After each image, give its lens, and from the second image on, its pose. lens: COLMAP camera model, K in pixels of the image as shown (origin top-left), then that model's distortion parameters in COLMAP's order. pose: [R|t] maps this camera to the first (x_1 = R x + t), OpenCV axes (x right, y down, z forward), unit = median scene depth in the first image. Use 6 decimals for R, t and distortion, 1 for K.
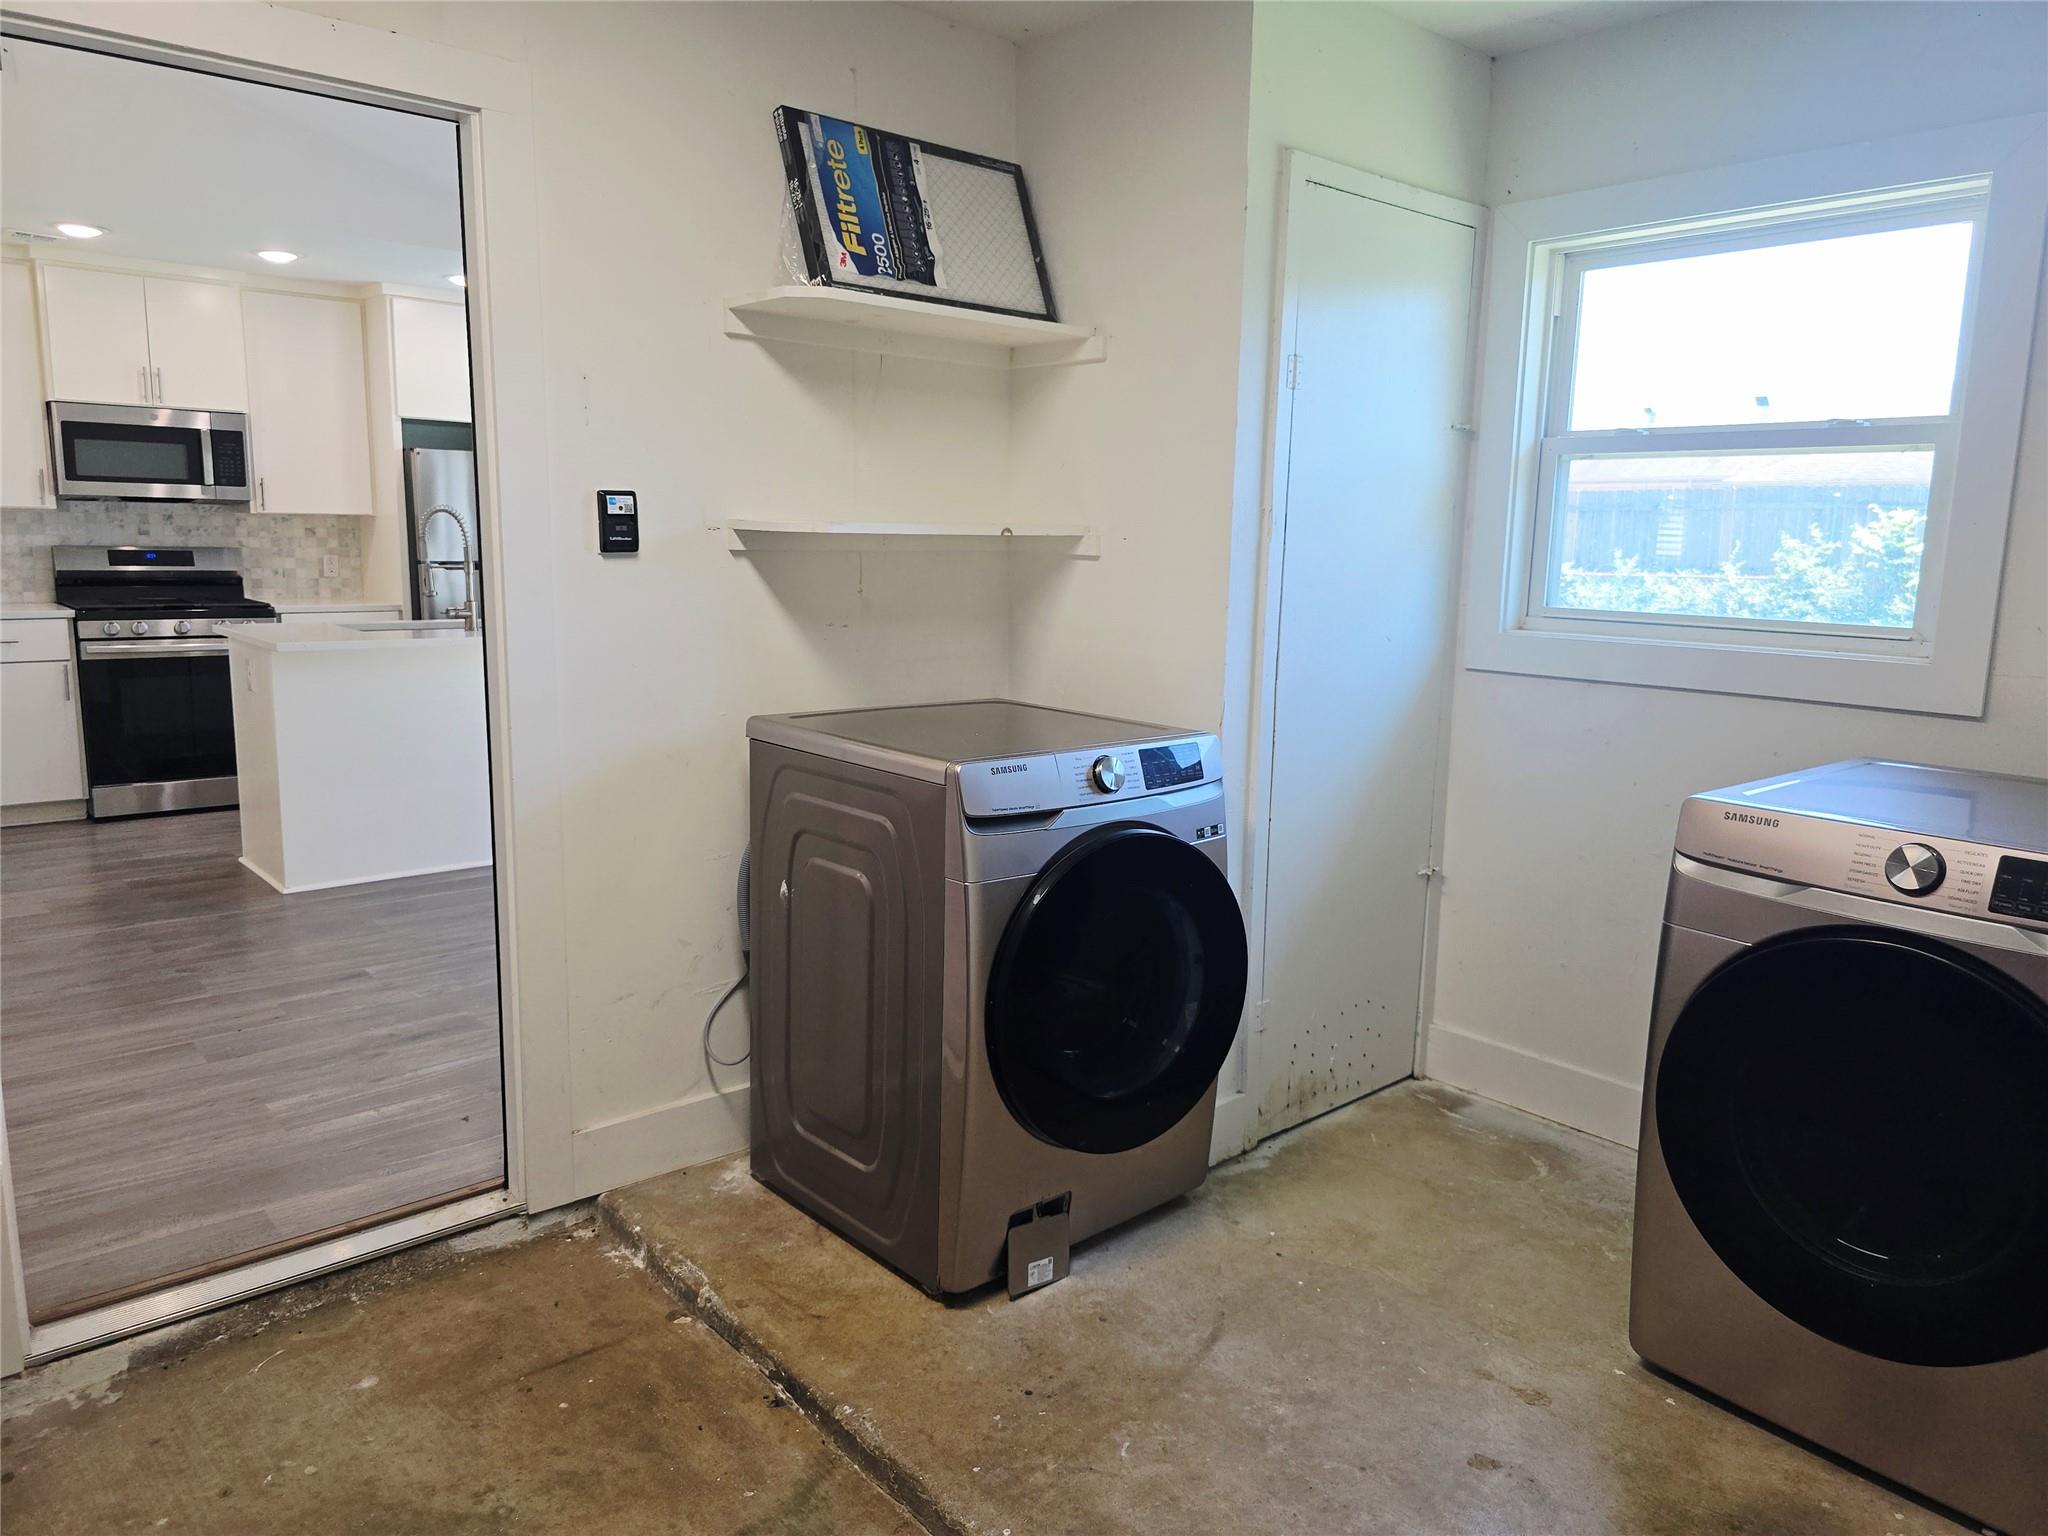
lens RADIAL K [[1393.7, 0, 1051.8], [0, 1393.7, 760.5], [0, 0, 1]] dist [0.000627, -0.001719]
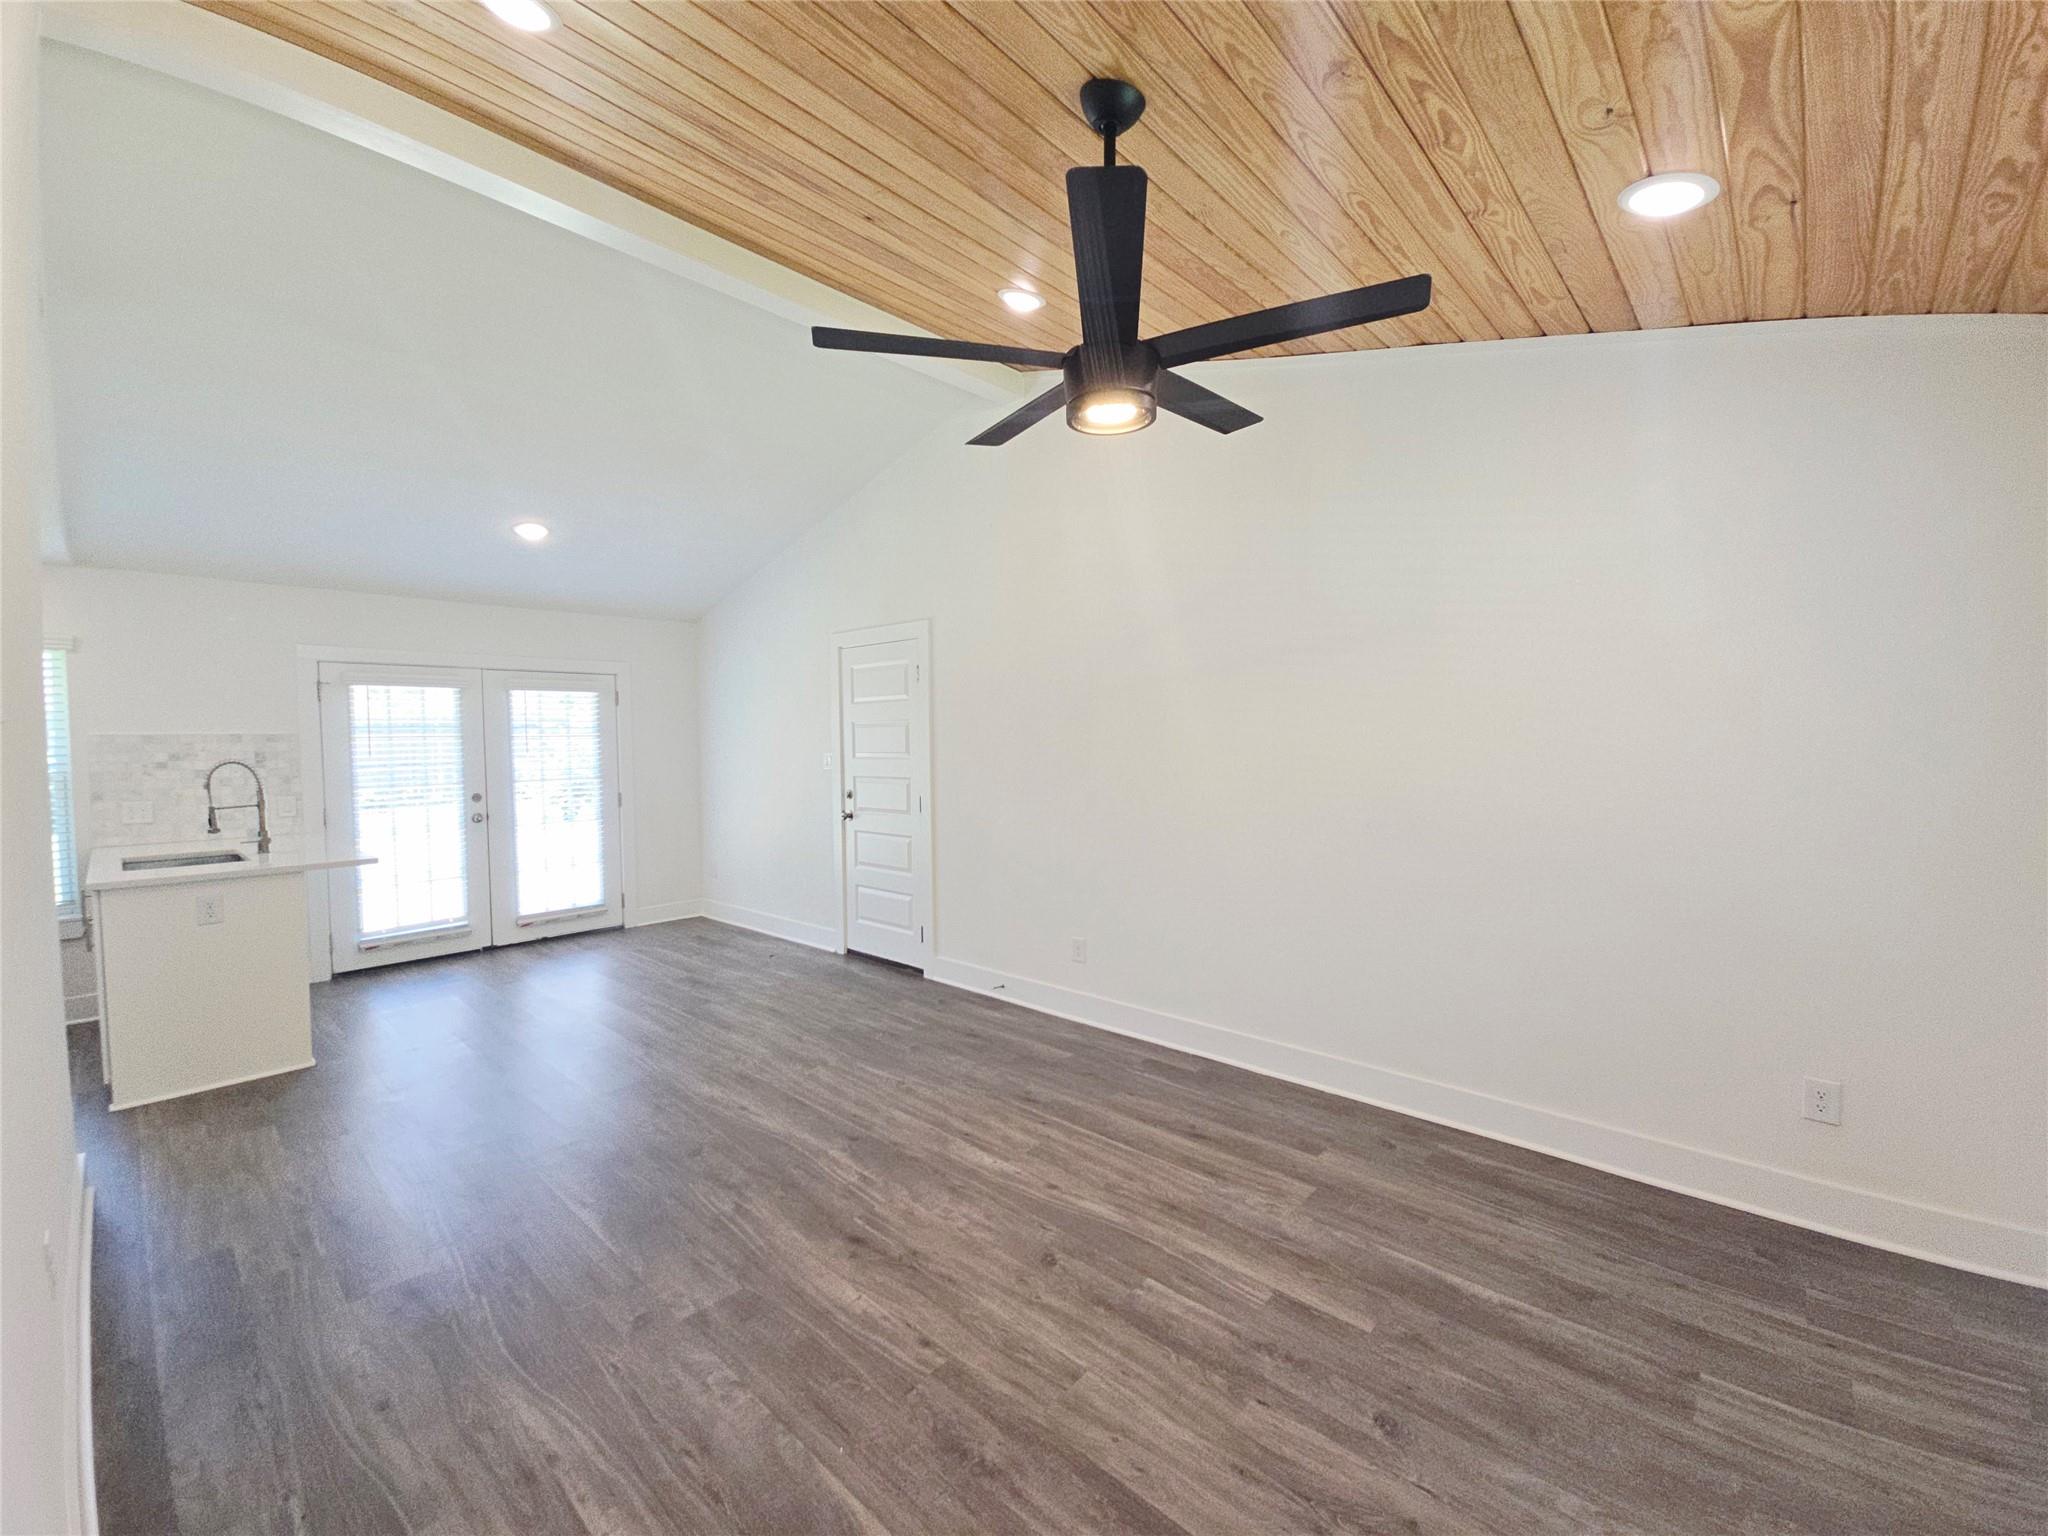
lens RADIAL K [[831.5, 0, 1031.4], [0, 831.5, 767.7], [0, 0, 1]] dist [0.002248, -0.000729]
pose [[-0.102745, -0.055255, 0.993172, -1.075120], [0.175941, 0.981704, 0.072819, -0.087435], [-0.979024, 0.182222, -0.091143, 0.304173]]
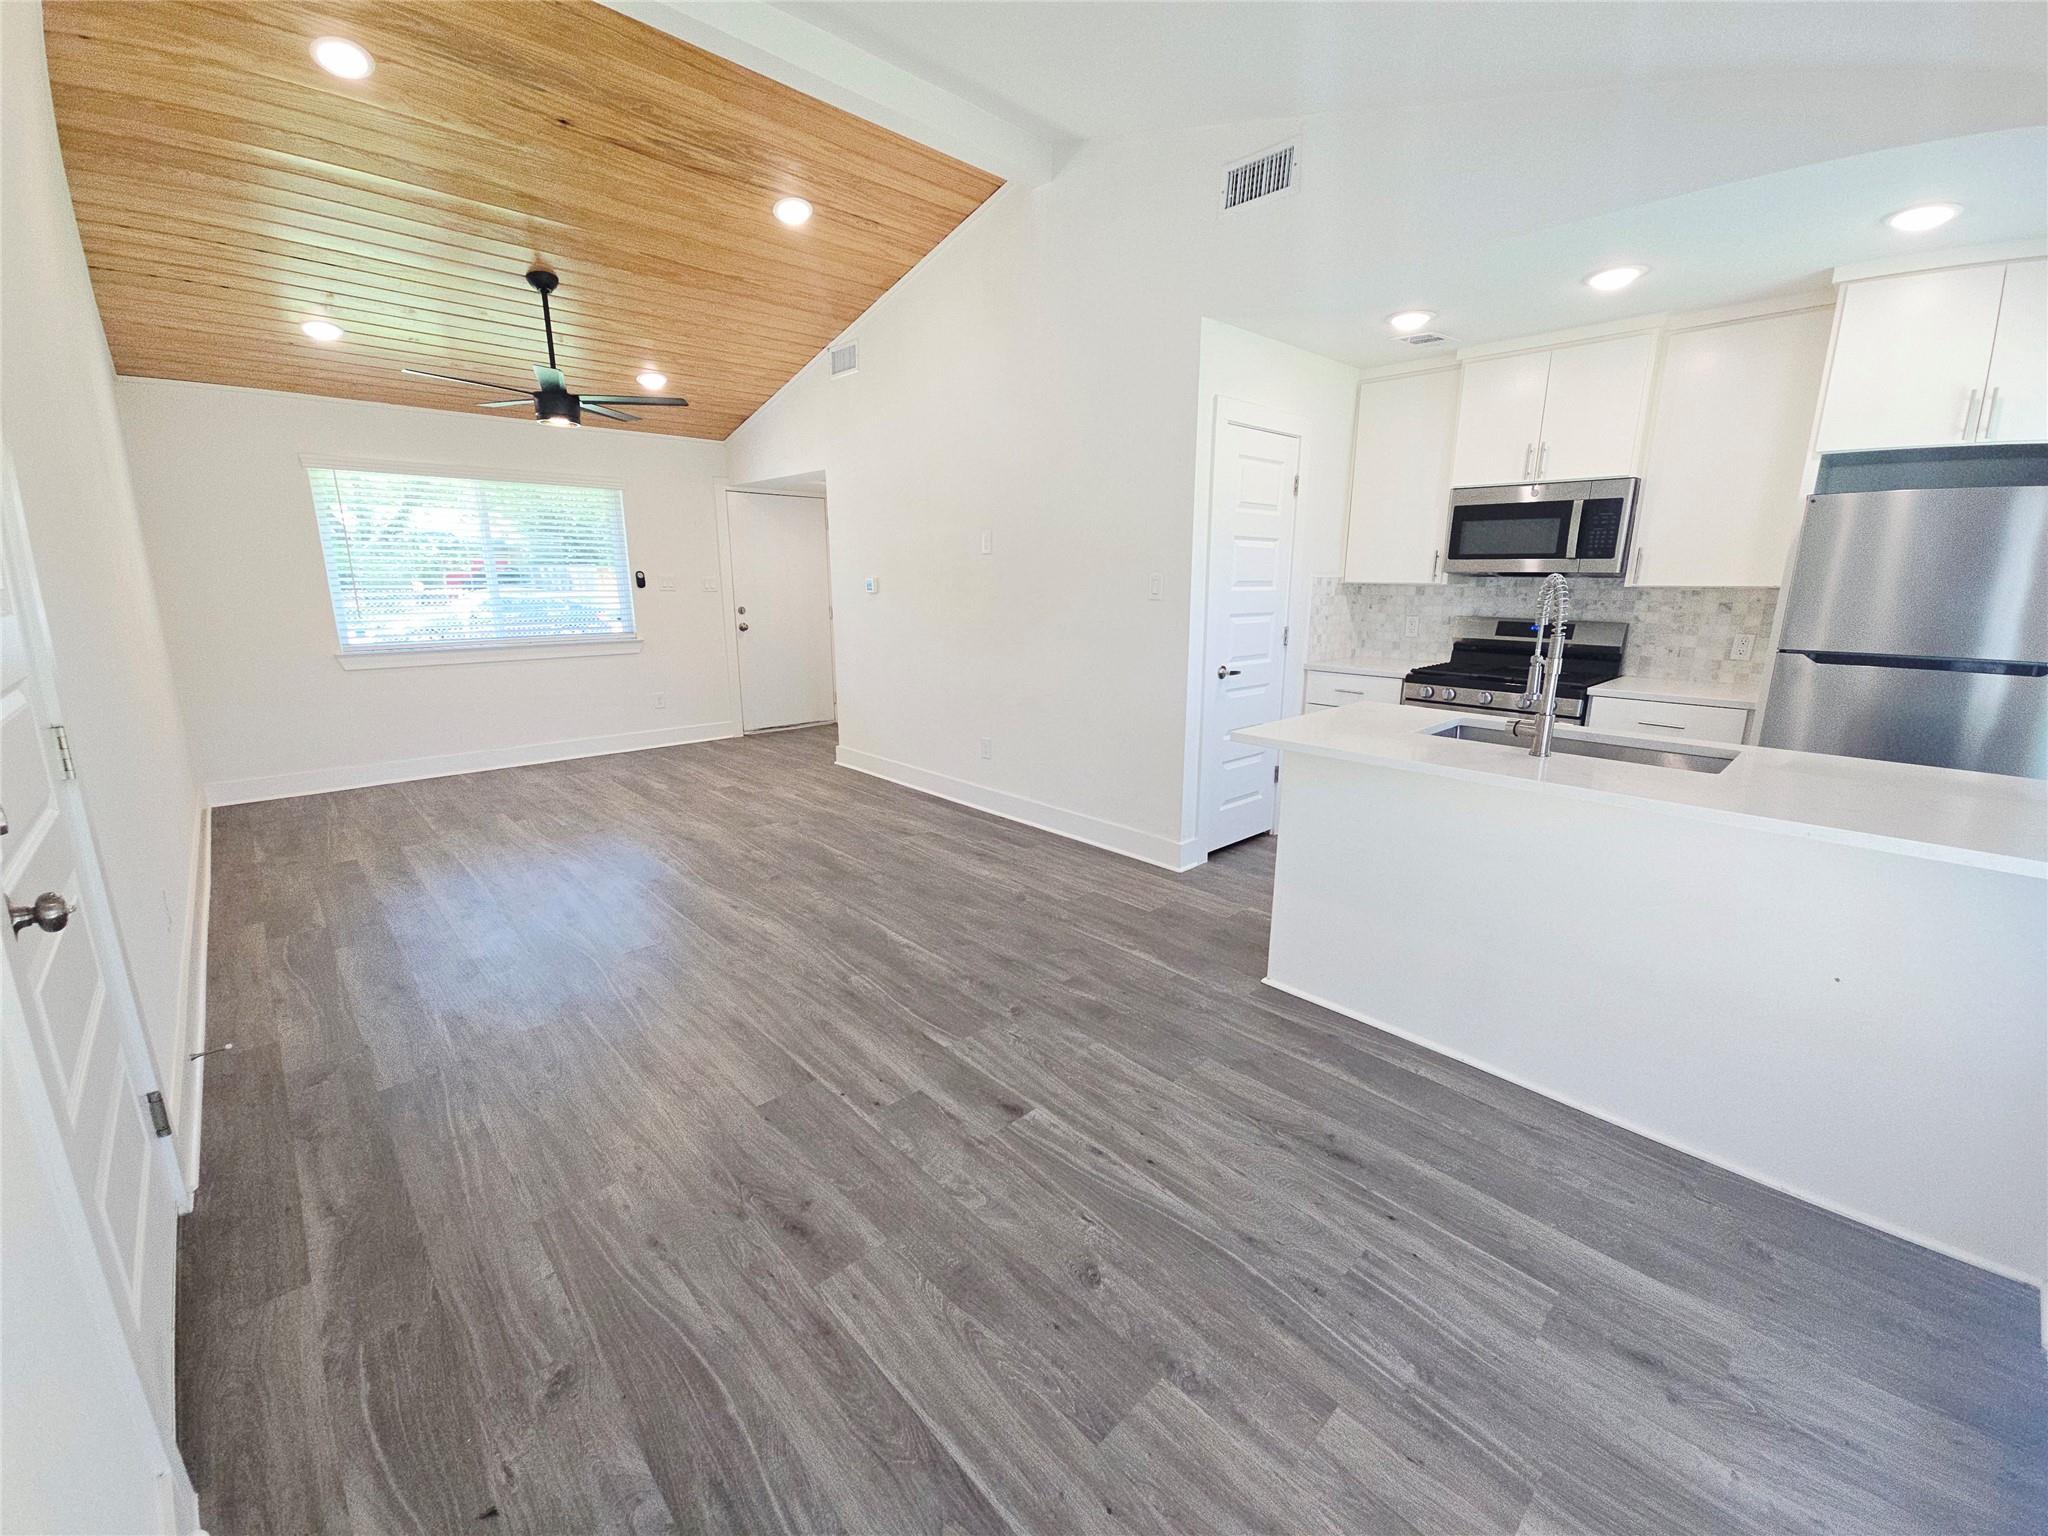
lens RADIAL K [[834.4, 0, 1031.0], [0, 834.4, 767.9], [0, 0, 1]] dist [0.001879, -0.000334]
pose [[0.031052, 0.205100, -0.978248, -0.012954], [-0.167635, 0.965926, 0.197195, -0.108598], [0.985360, 0.157865, 0.064375, 0.618220]]
